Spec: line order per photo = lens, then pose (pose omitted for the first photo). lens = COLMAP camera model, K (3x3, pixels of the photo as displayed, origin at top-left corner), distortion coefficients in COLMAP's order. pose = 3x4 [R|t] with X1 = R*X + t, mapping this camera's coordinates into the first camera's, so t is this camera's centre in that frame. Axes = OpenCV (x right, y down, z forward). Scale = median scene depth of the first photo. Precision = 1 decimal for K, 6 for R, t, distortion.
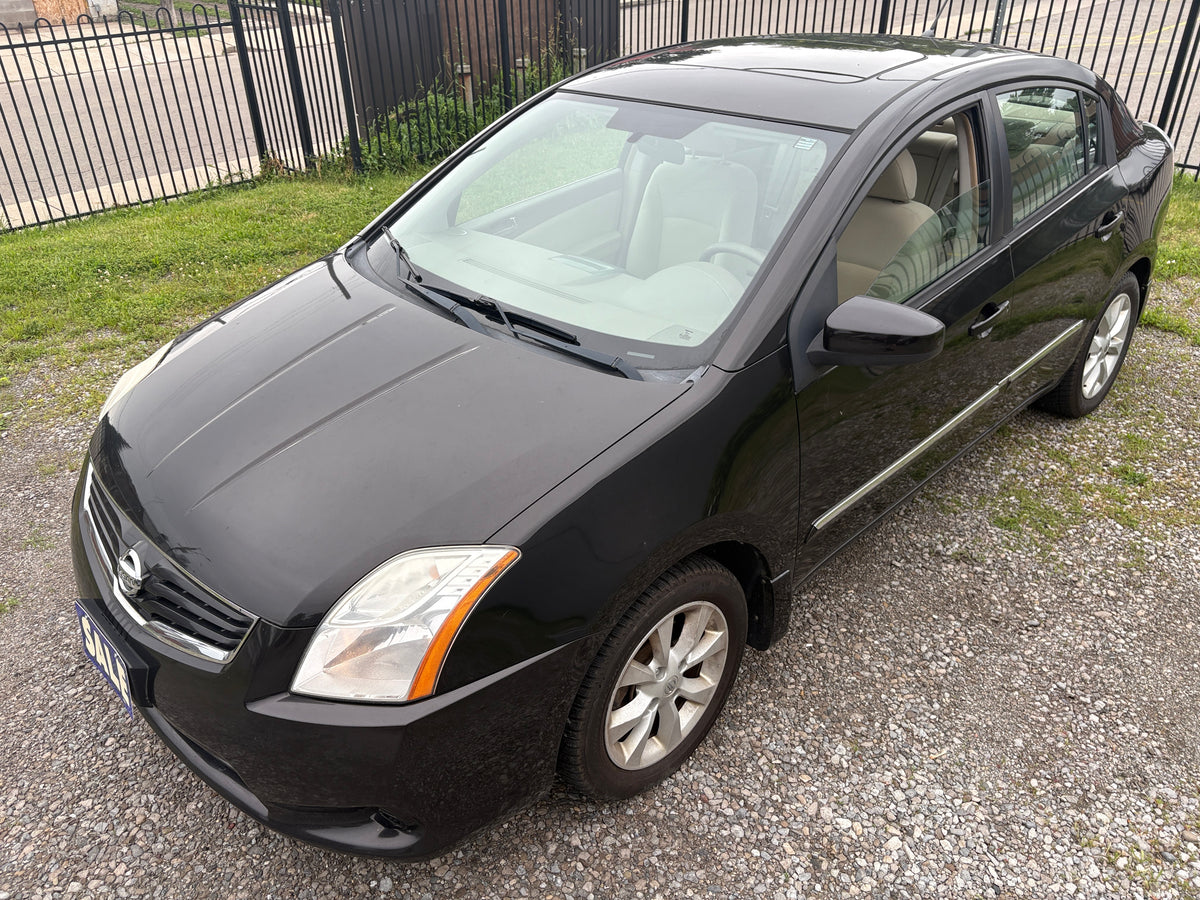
lens RADIAL K [[898.8, 0, 599.5], [0, 898.8, 458.5], [0, 0, 1]] dist [0.054509, -0.058561]
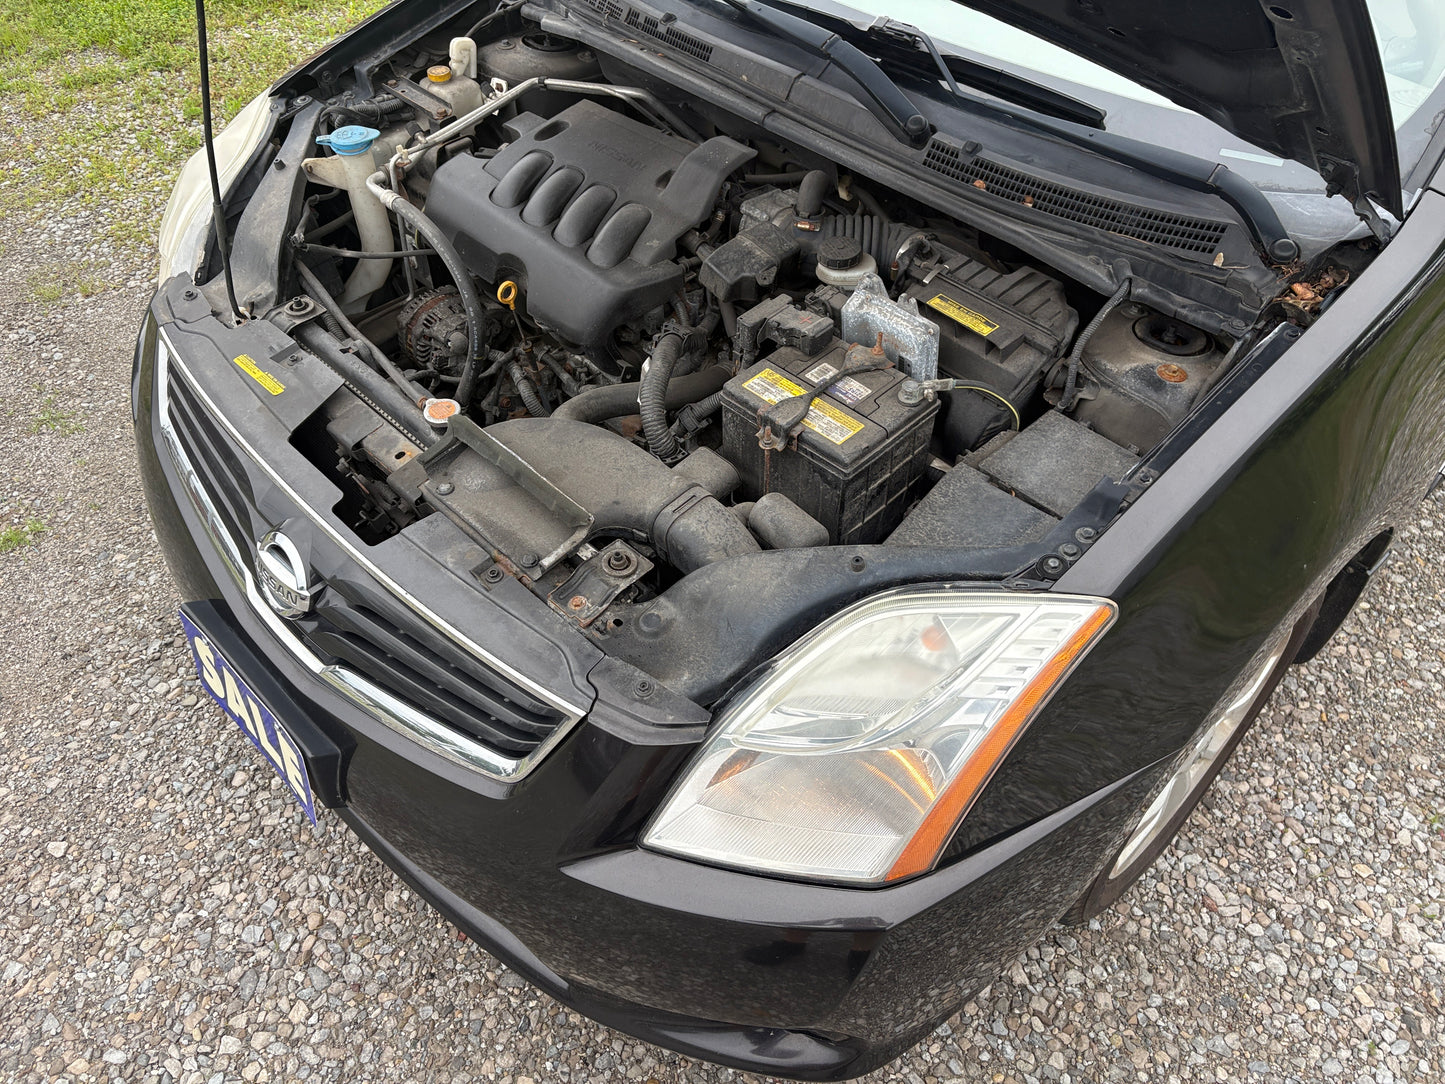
lens RADIAL K [[1082.3, 0, 721.9], [0, 1082.3, 547.3], [0, 0, 1]] dist [0.054509, -0.058561]
pose [[0.999691, 0.017431, 0.017746, -0.237825], [-0.021685, 0.960224, 0.278387, -0.065501], [-0.012188, -0.278686, 0.960305, 0.339793]]
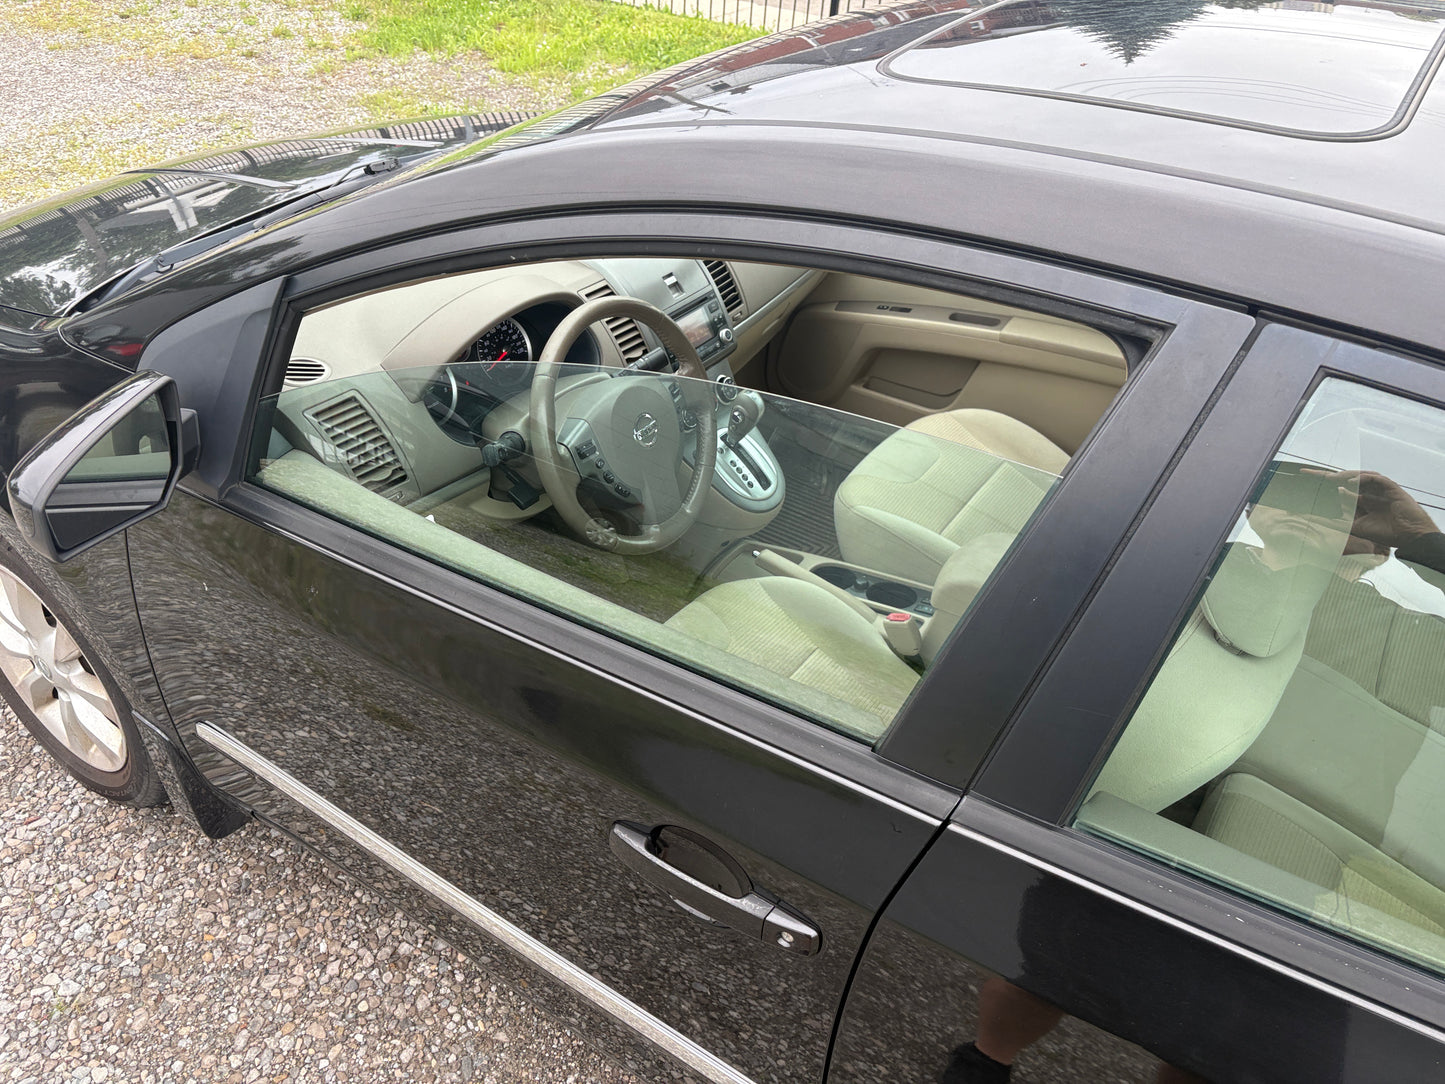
lens RADIAL K [[1082.3, 0, 709.2], [0, 1082.3, 550.2], [0, 0, 1]] dist [0.054509, -0.058561]
pose [[0.206836, 0.615471, -0.760535, 0.778504], [-0.552164, 0.715149, 0.428575, -0.481835], [0.807672, 0.331295, 0.487760, 0.925186]]
